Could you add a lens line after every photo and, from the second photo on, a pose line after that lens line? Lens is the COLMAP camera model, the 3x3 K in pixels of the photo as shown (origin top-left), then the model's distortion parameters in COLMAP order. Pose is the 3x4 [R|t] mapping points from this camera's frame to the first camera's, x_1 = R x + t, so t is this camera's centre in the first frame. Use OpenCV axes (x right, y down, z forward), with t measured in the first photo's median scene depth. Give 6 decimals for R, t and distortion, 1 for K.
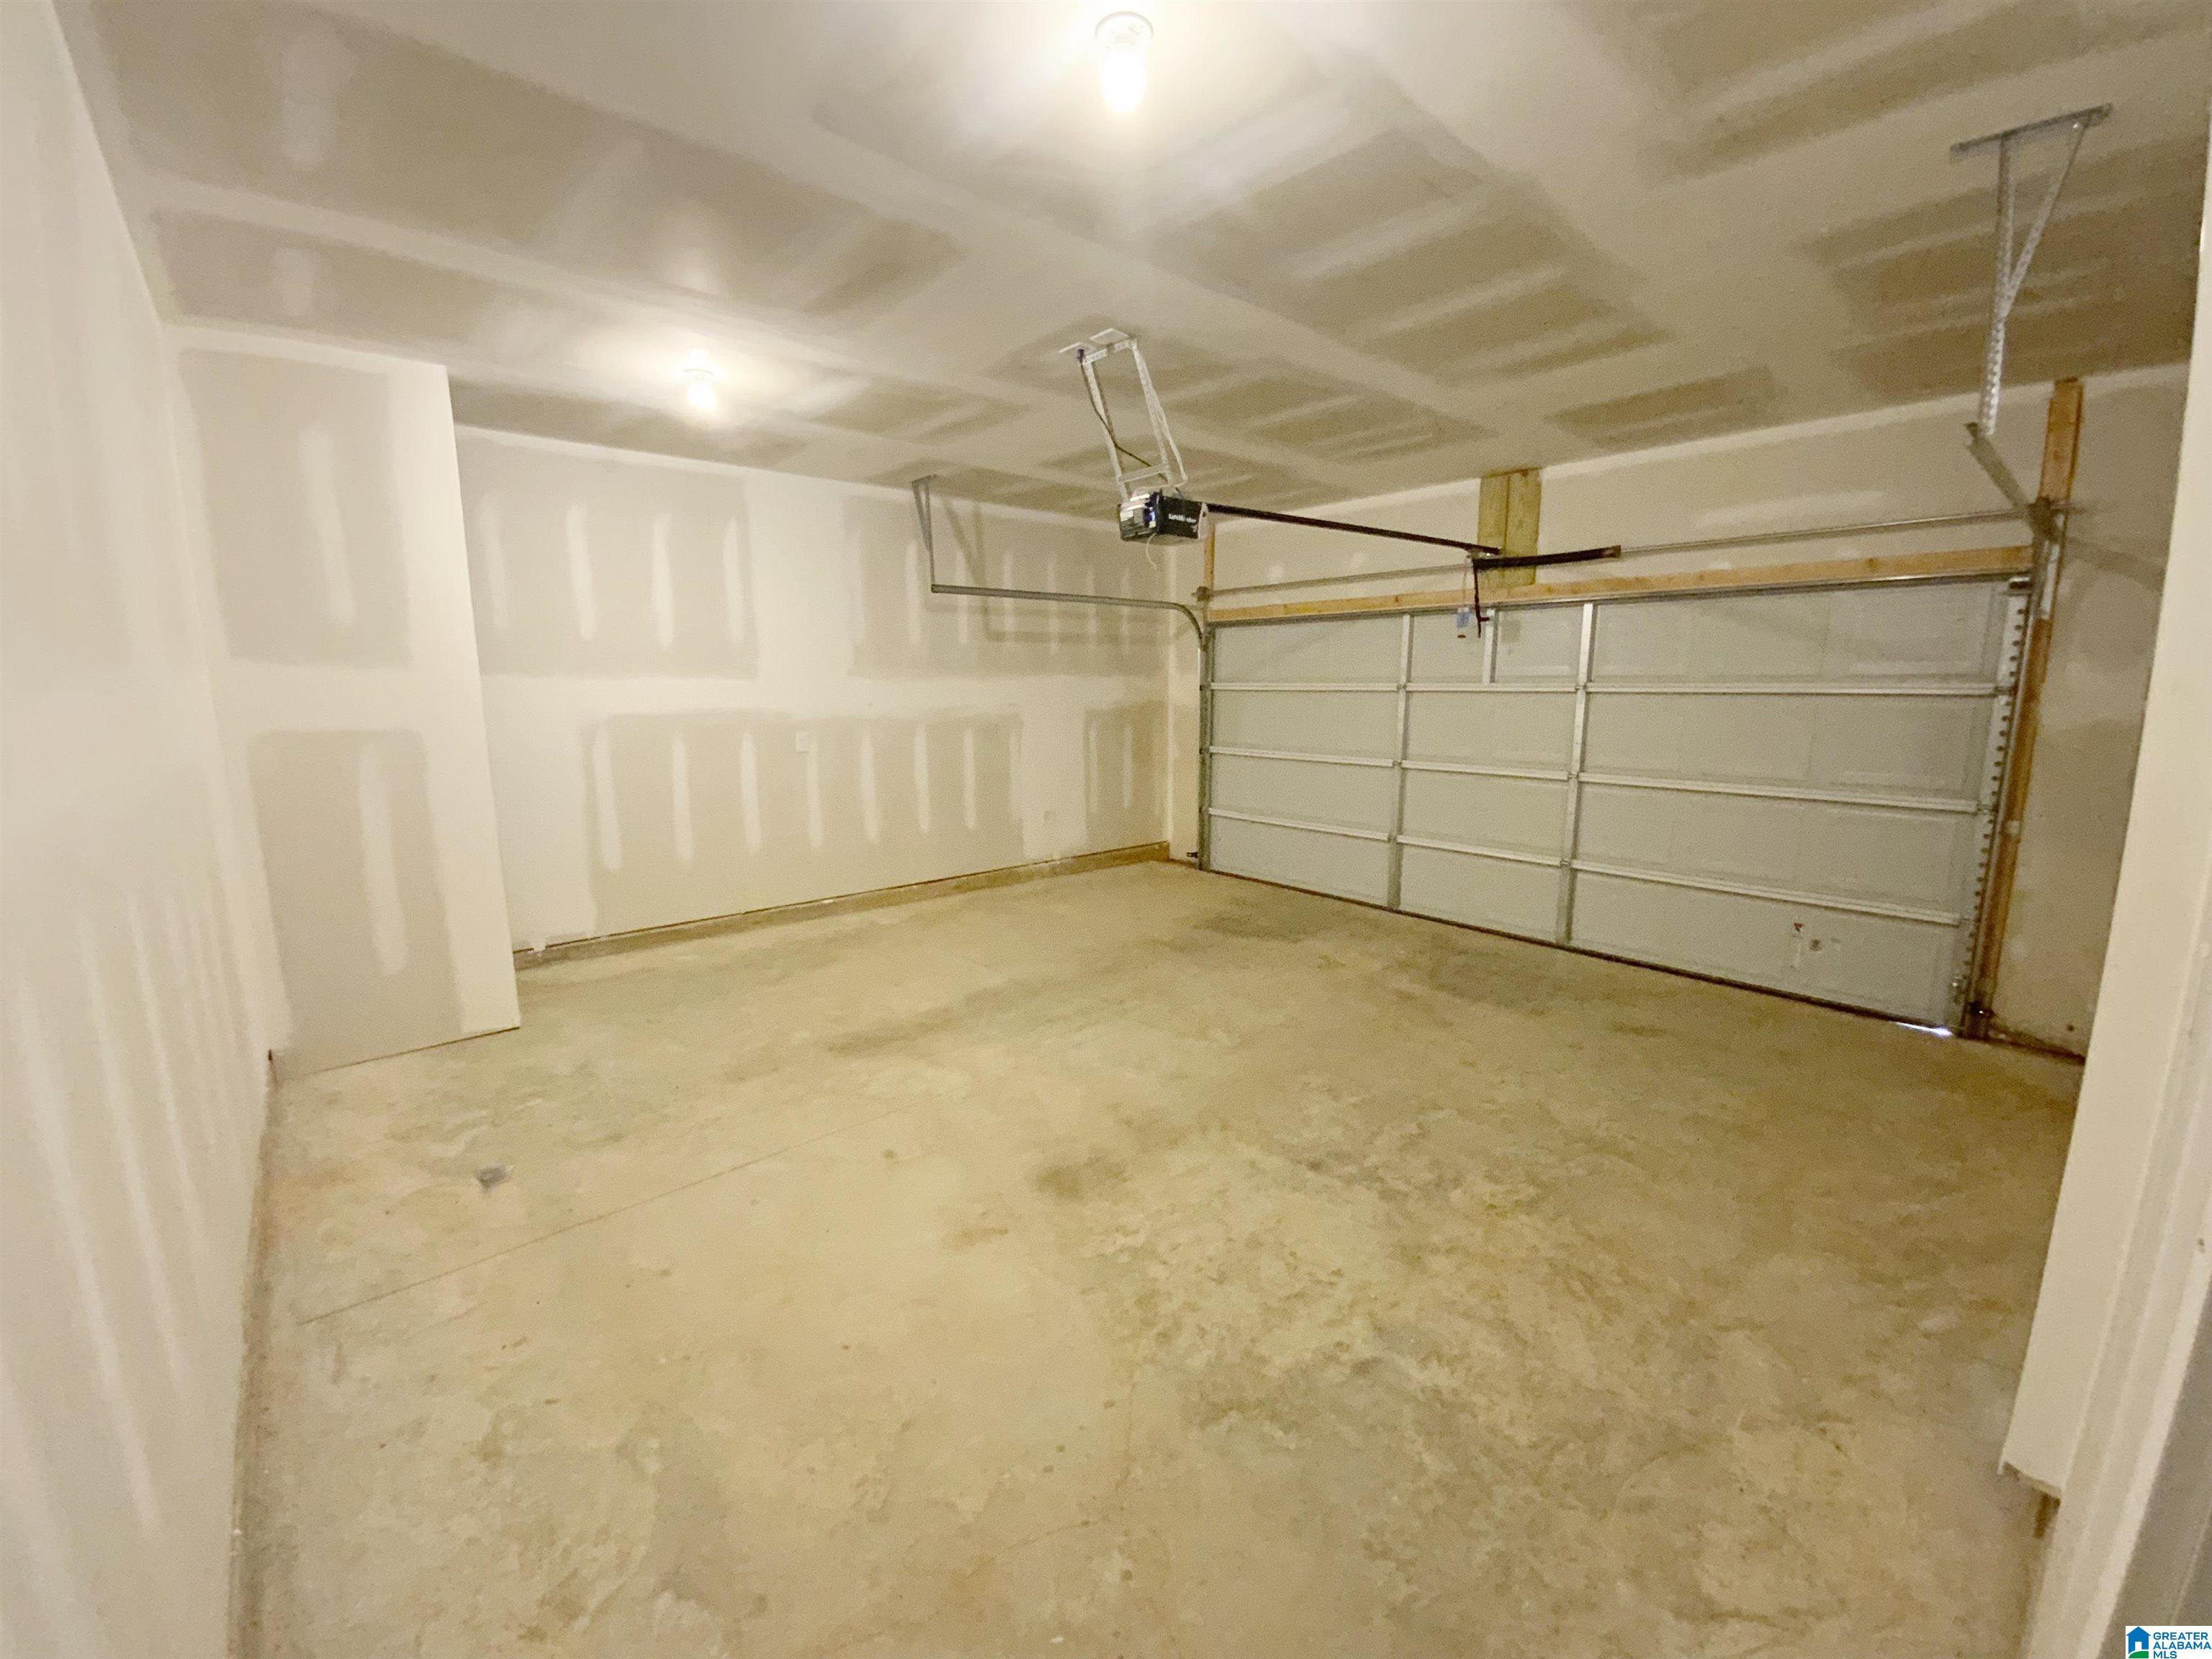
lens RADIAL K [[907.3, 0, 1106.0], [0, 907.3, 829.5], [0, 0, 1]] dist [0.023176, -0.020698]
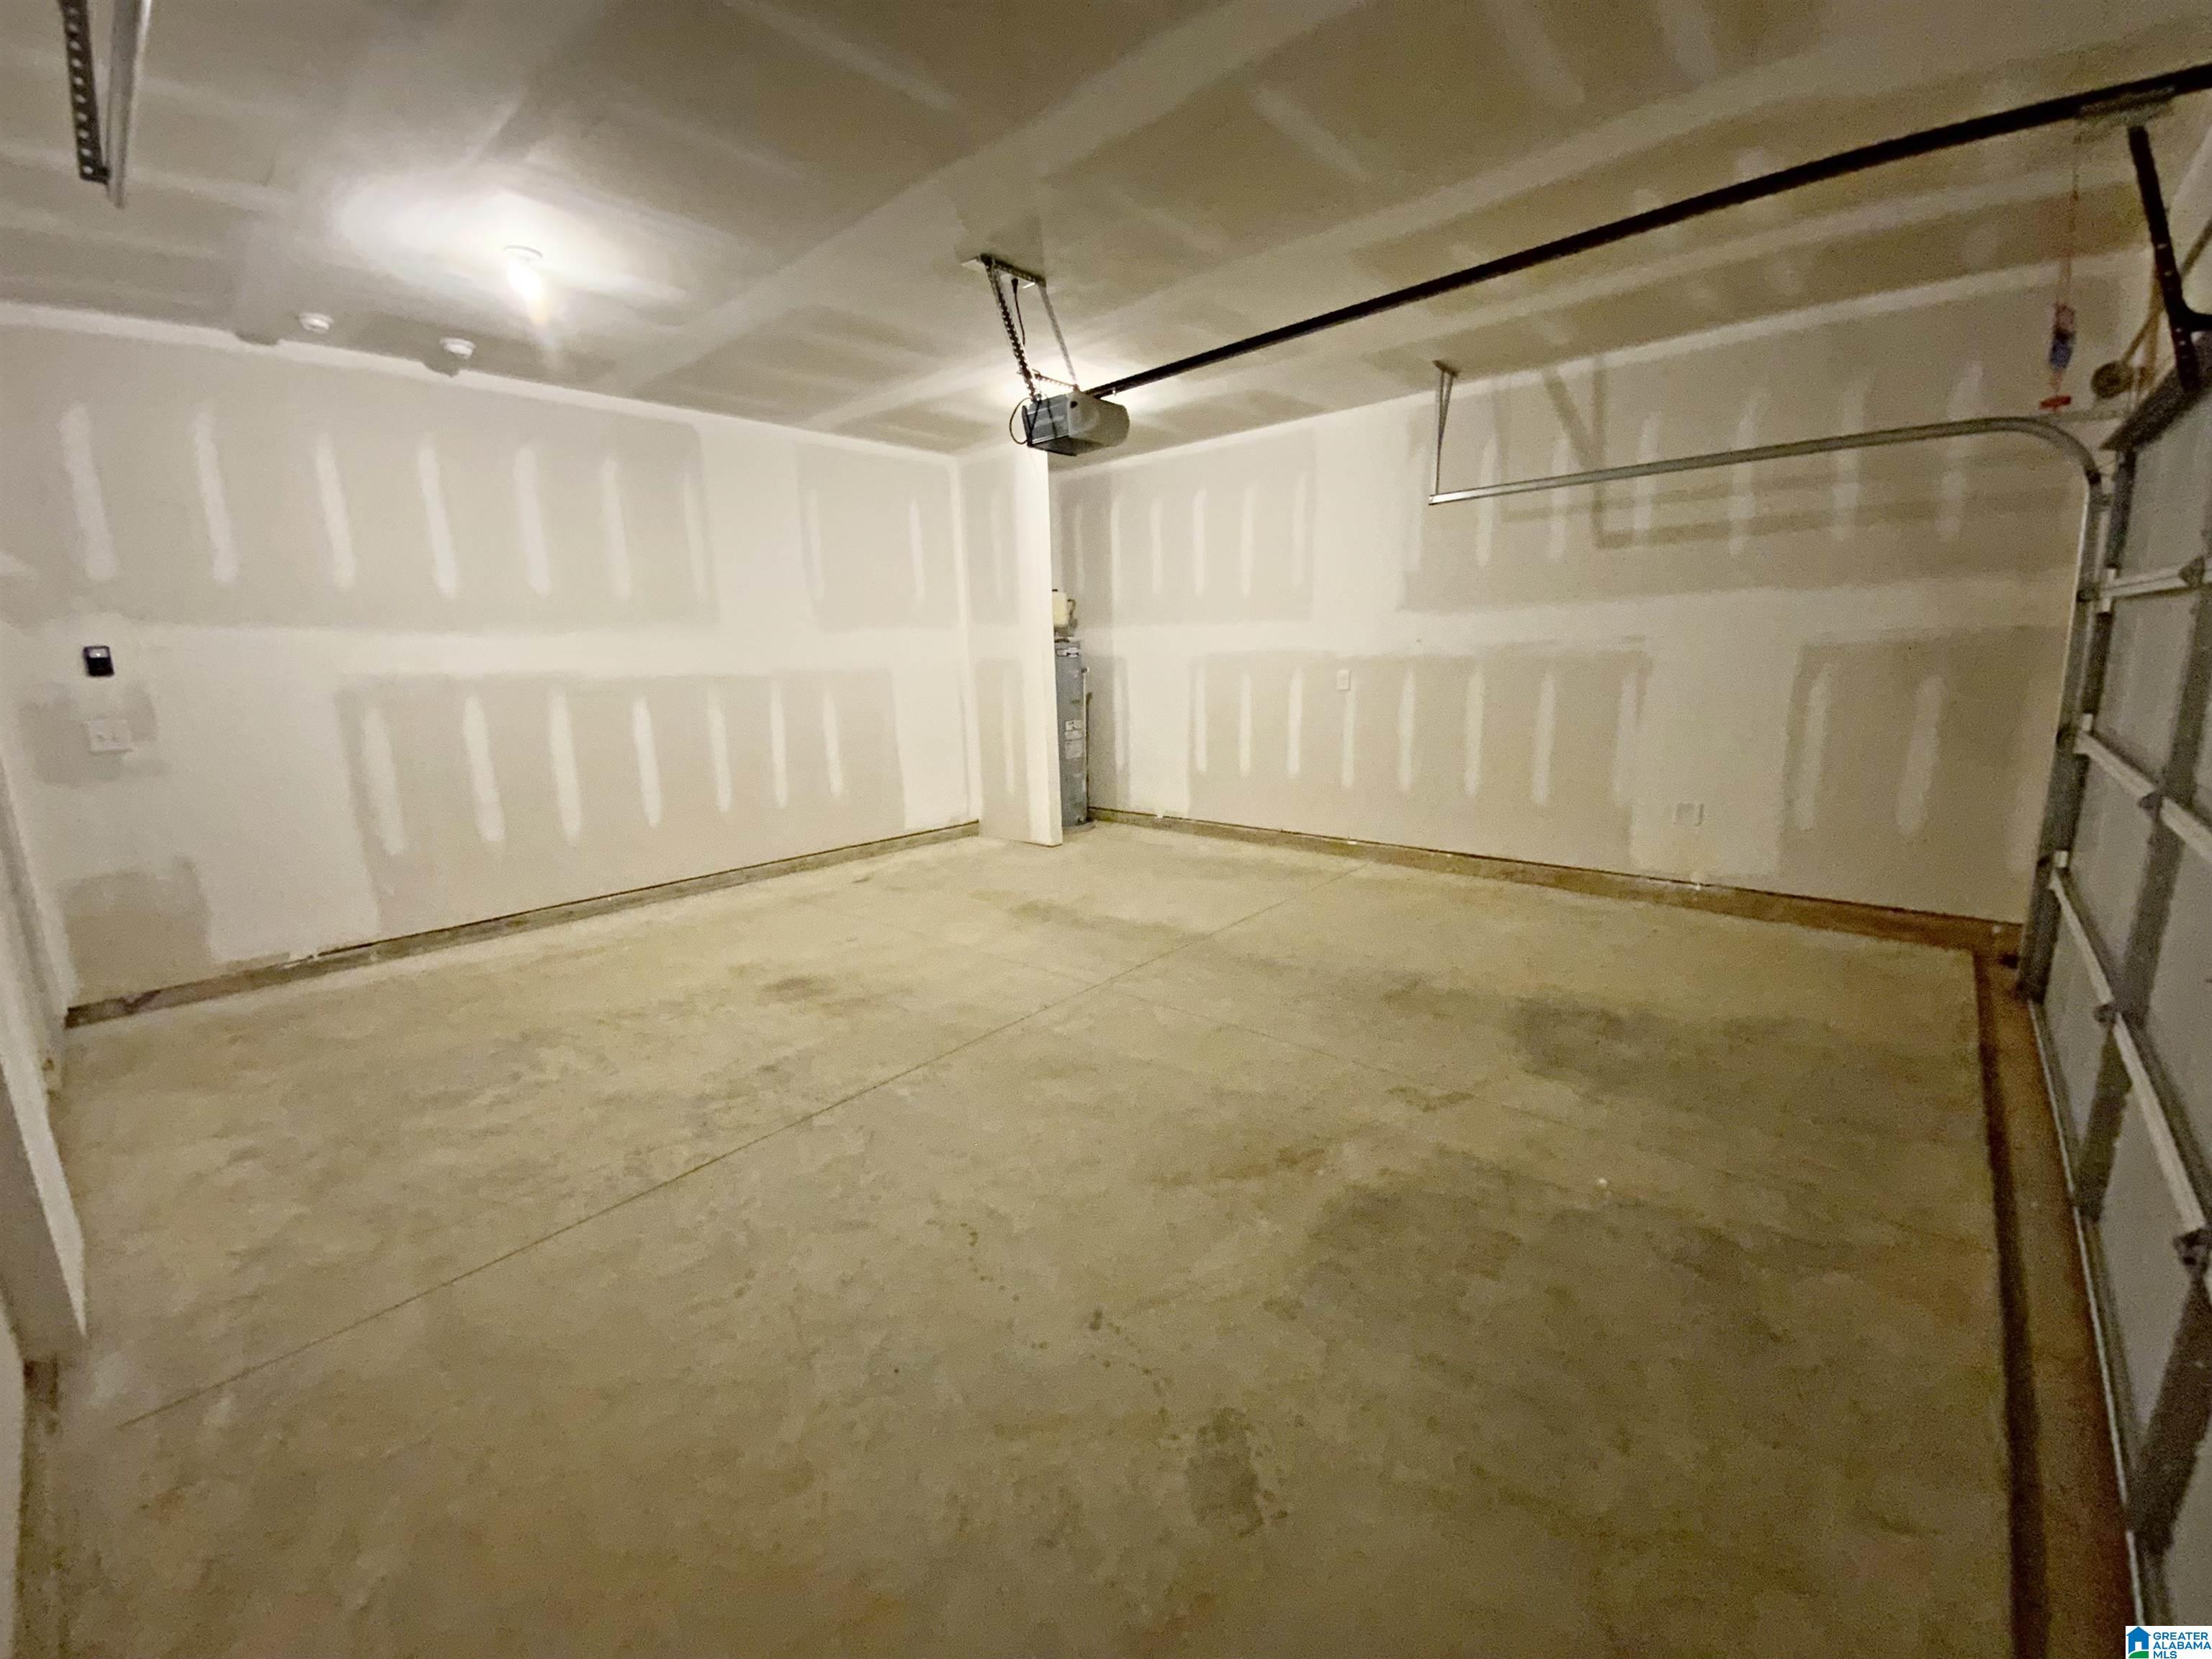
lens RADIAL K [[907.3, 0, 1106.0], [0, 907.3, 829.5], [0, 0, 1]] dist [0.023176, -0.020698]
pose [[0.108965, 0.189576, -0.975801, 0.841643], [-0.134953, 0.975379, 0.174424, -0.096288], [0.984842, 0.112681, 0.131866, 0.809259]]
